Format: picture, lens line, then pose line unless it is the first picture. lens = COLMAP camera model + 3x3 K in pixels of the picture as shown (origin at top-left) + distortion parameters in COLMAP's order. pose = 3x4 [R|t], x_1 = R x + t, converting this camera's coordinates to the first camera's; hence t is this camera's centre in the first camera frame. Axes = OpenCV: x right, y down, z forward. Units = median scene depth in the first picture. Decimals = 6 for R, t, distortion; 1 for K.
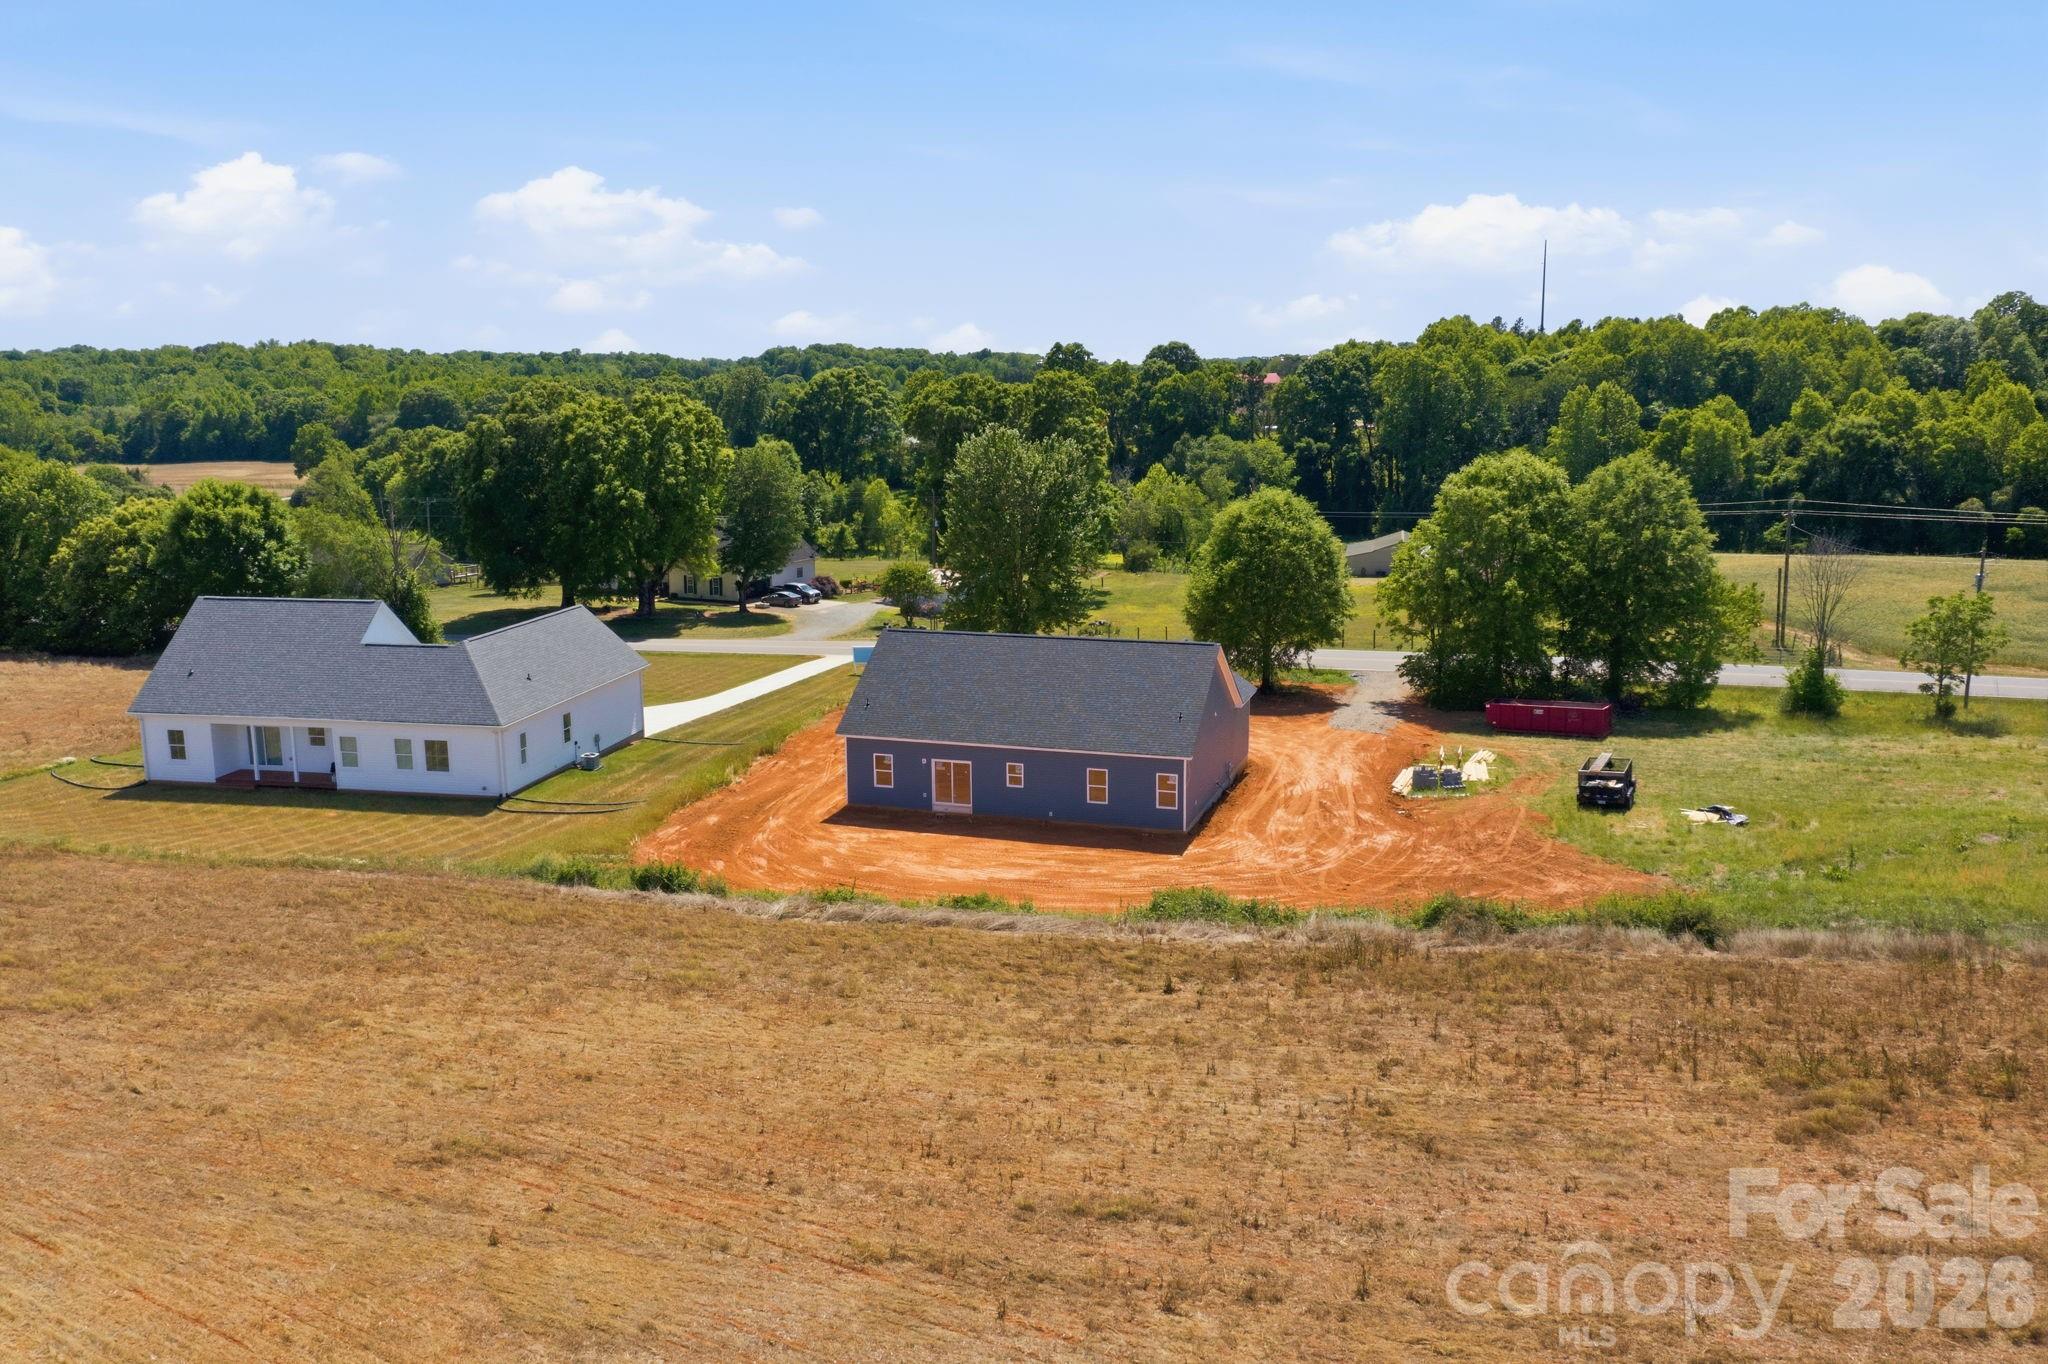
lens RADIAL K [[1617.5, 0, 1018.4], [0, 1617.5, 671.3], [0, 0, 1]] dist [-0.017402, 0.003845]
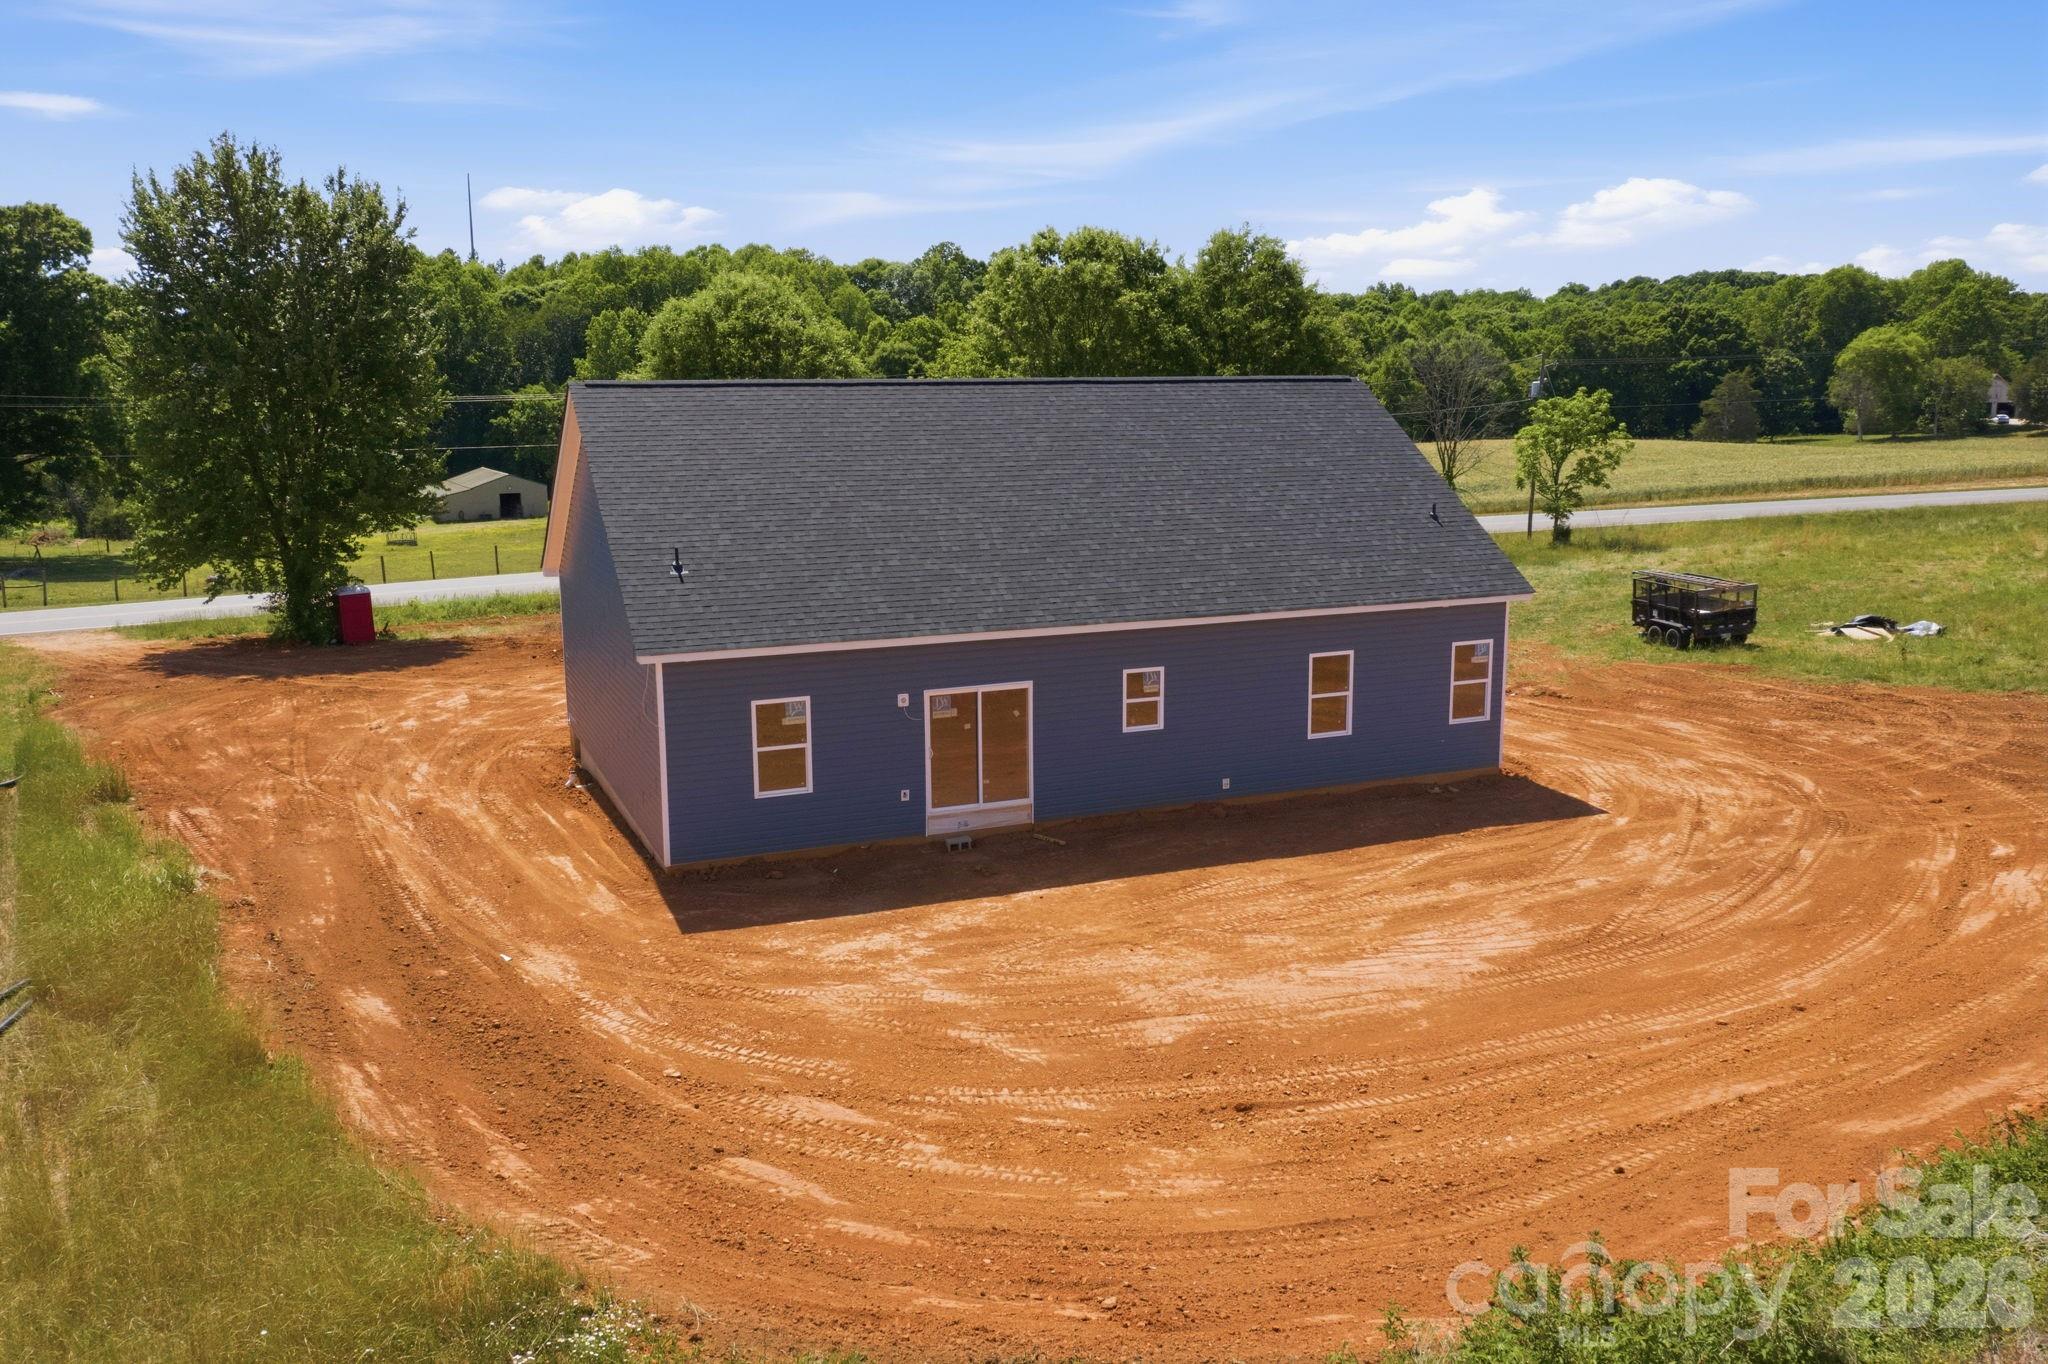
lens RADIAL K [[1614.2, 0, 1024.0], [0, 1614.2, 682.0], [0, 0, 1]] dist [-0.019135, 0.000656]
pose [[0.754152, -0.118945, 0.645838, -0.180879], [0.116994, 0.992062, 0.046095, 0.026015], [-0.646194, 0.040797, 0.762082, 0.483802]]
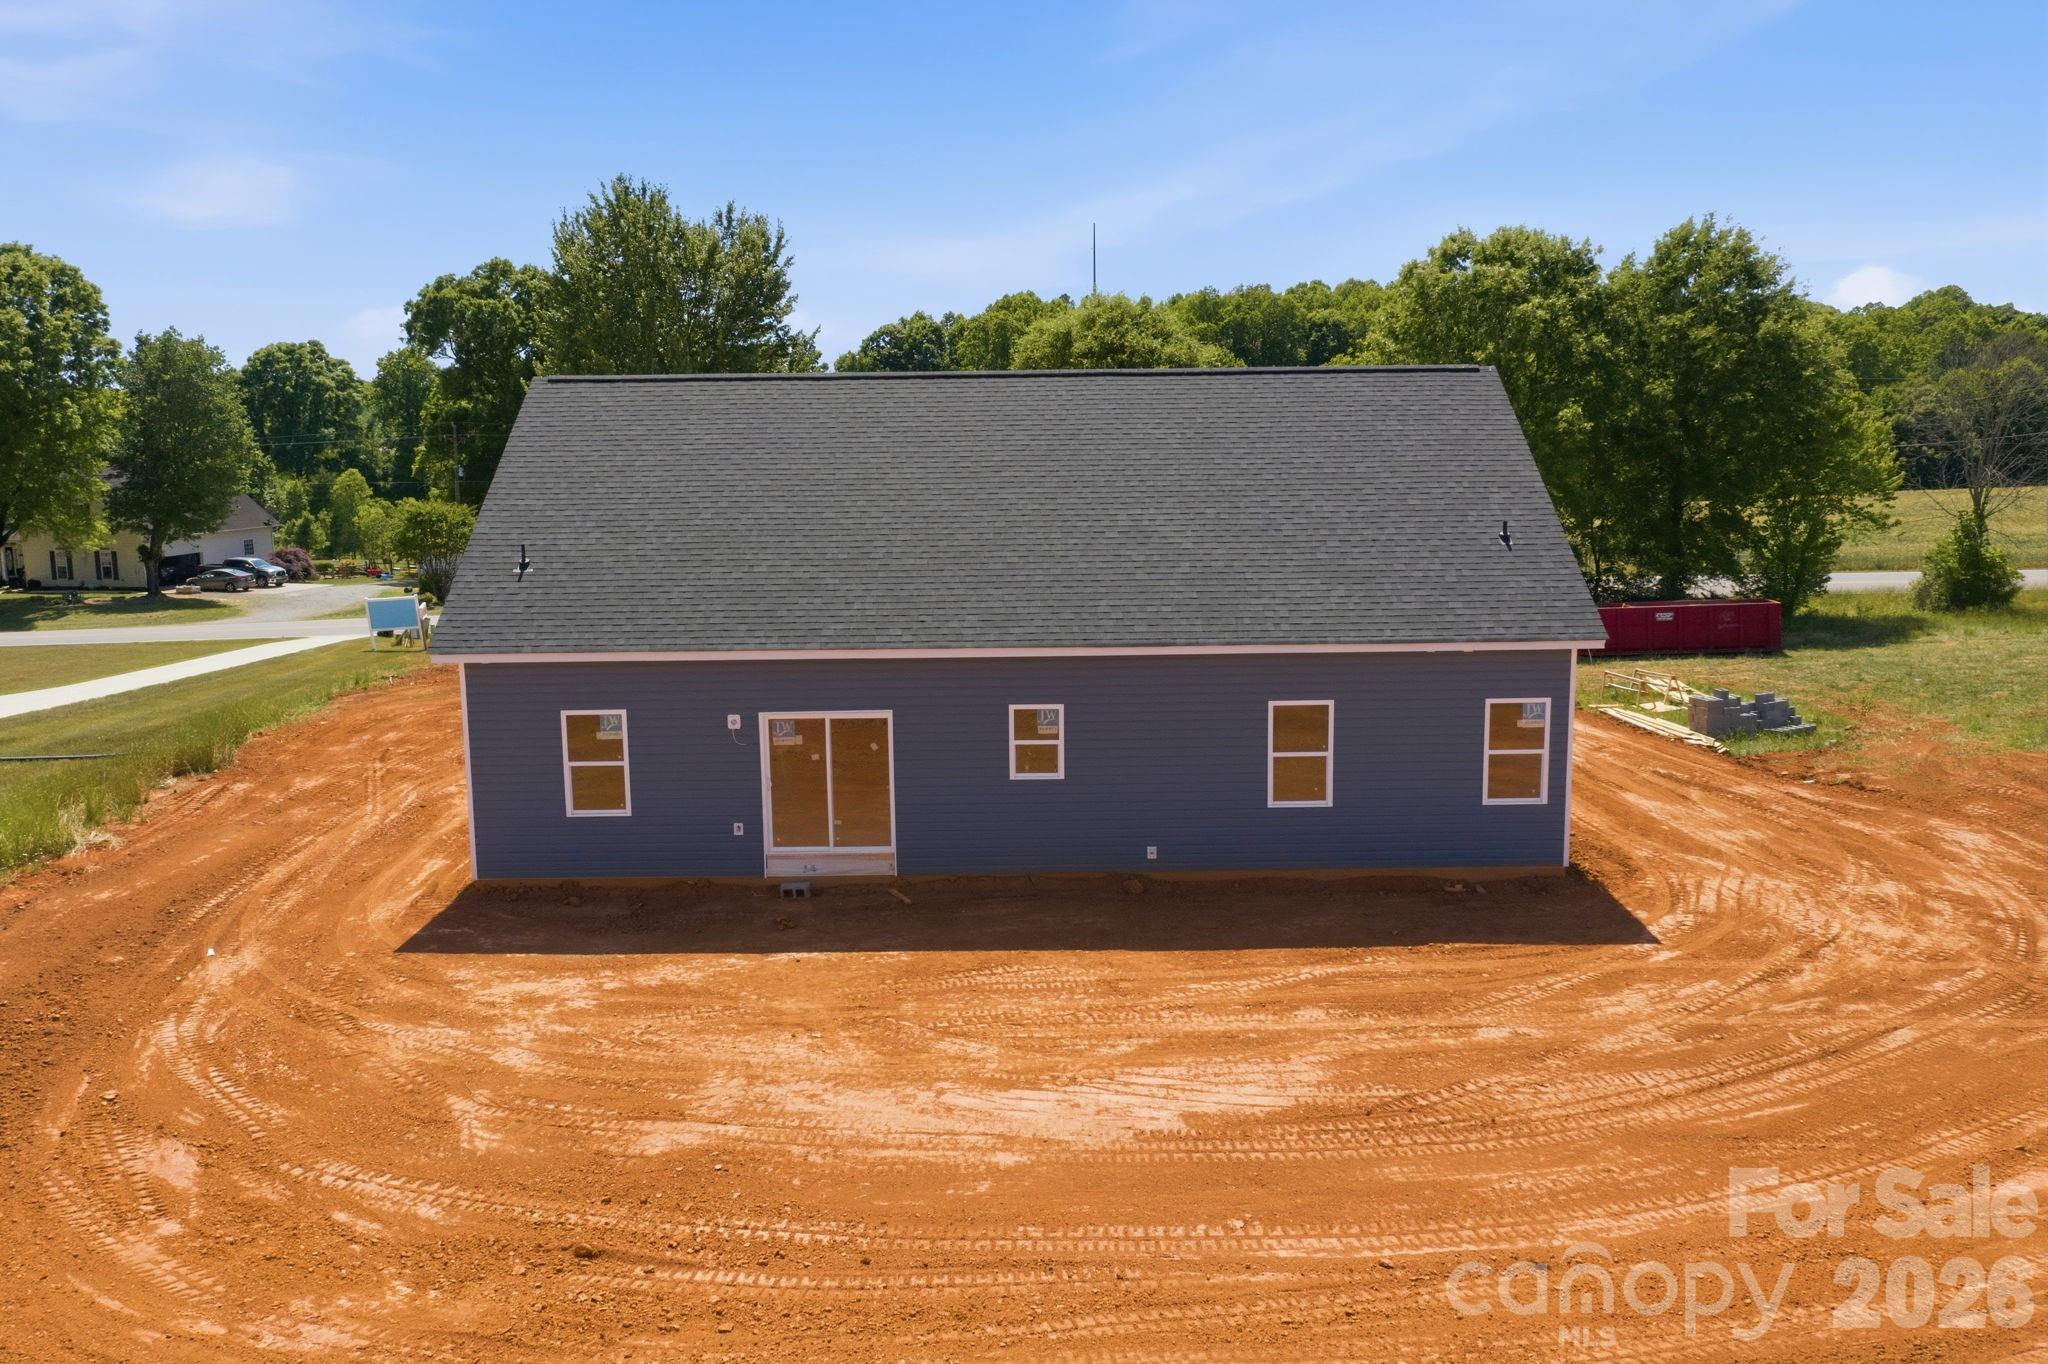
lens RADIAL K [[1614.2, 0, 1024.0], [0, 1614.2, 682.0], [0, 0, 1]] dist [-0.019135, 0.000656]
pose [[0.948963, -0.053857, 0.310755, -0.069239], [0.061236, 0.998025, -0.014032, 0.037758], [-0.309386, 0.032346, 0.950386, 0.463266]]
